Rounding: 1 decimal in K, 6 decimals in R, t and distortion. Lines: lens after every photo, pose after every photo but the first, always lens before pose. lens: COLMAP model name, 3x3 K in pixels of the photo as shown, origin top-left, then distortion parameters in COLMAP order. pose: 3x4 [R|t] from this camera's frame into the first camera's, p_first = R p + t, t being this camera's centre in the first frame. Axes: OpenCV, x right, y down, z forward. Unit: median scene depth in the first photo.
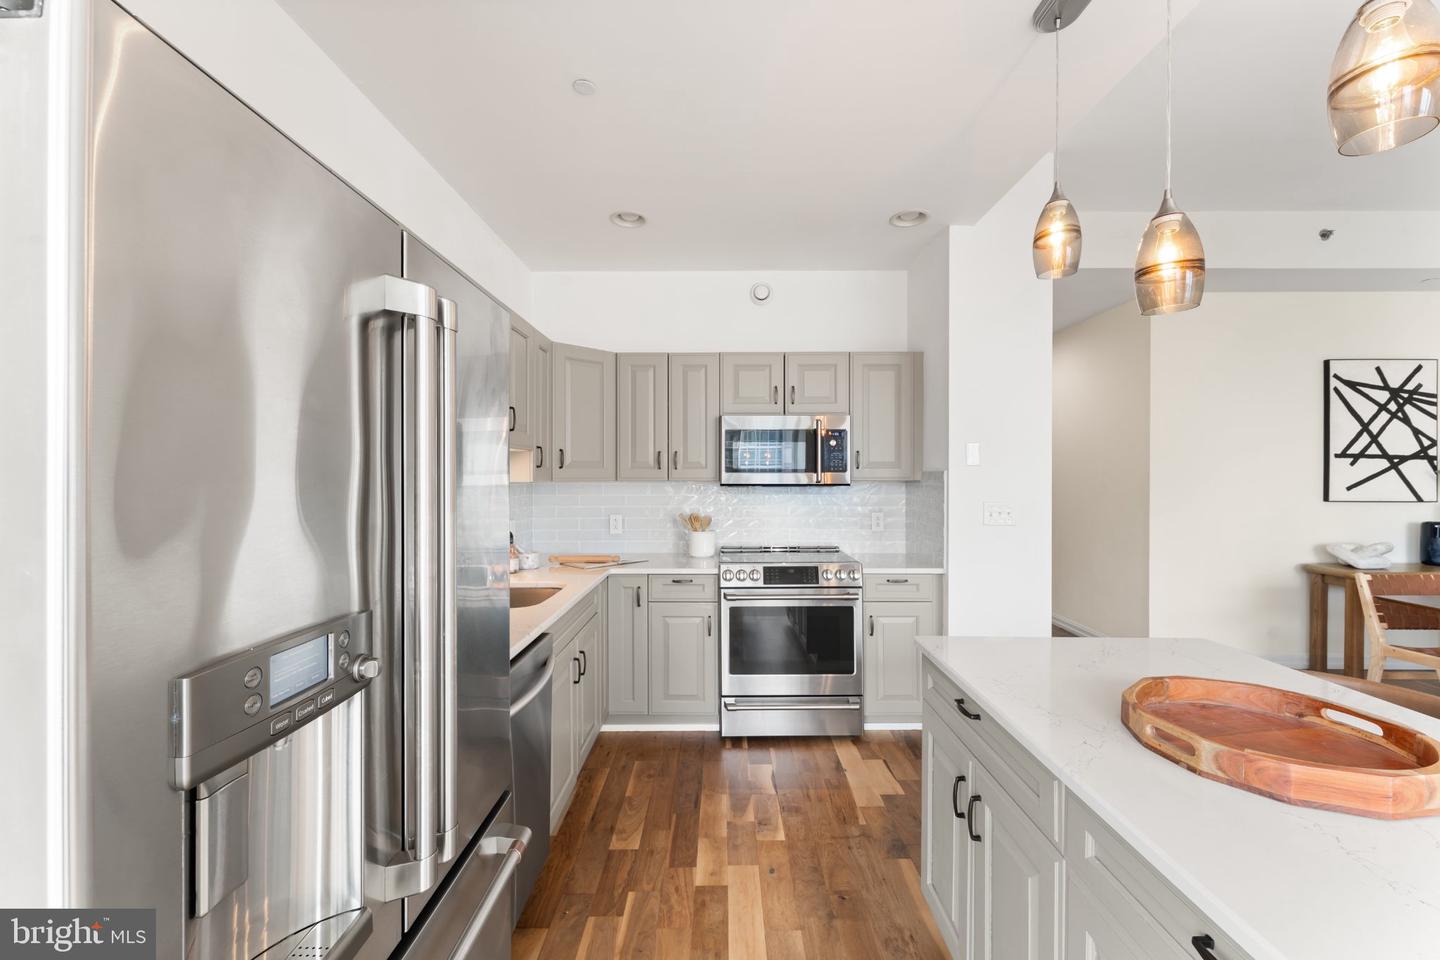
lens RADIAL K [[583.1, 0, 720.2], [0, 583.1, 475.3], [0, 0, 1]] dist [0.000839, -0.000756]
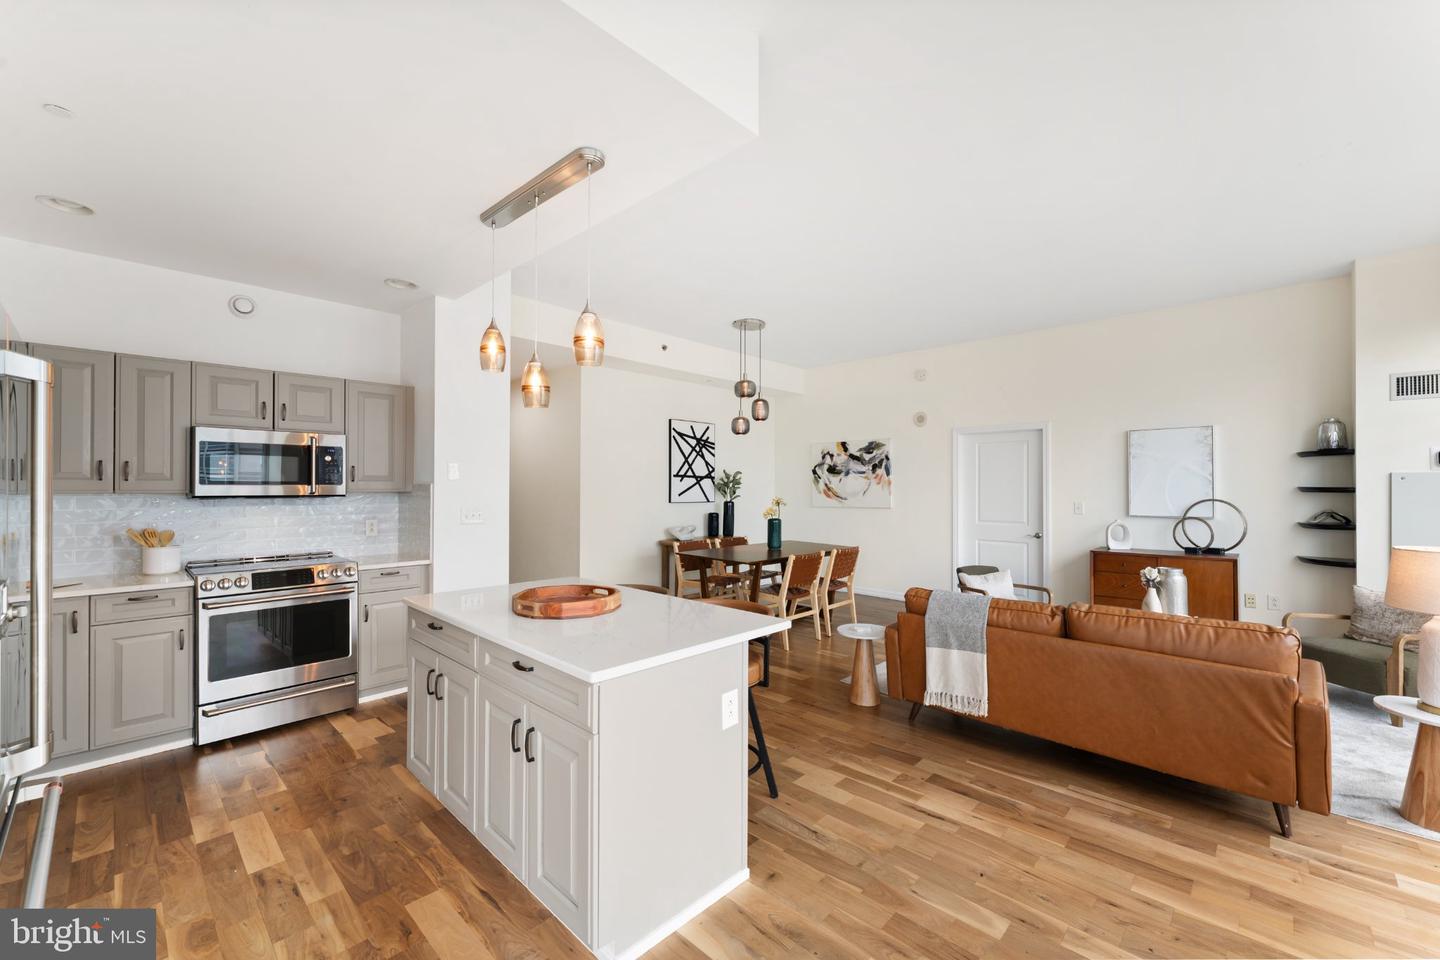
lens RADIAL K [[583.1, 0, 719.7], [0, 583.1, 482.3], [0, 0, 1]] dist [0.000839, -0.000756]
pose [[0.690355, 0.006087, 0.723445, -0.103973], [-0.000384, 0.999968, -0.008047, -0.001291], [-0.723471, 0.005277, 0.690335, -0.341671]]
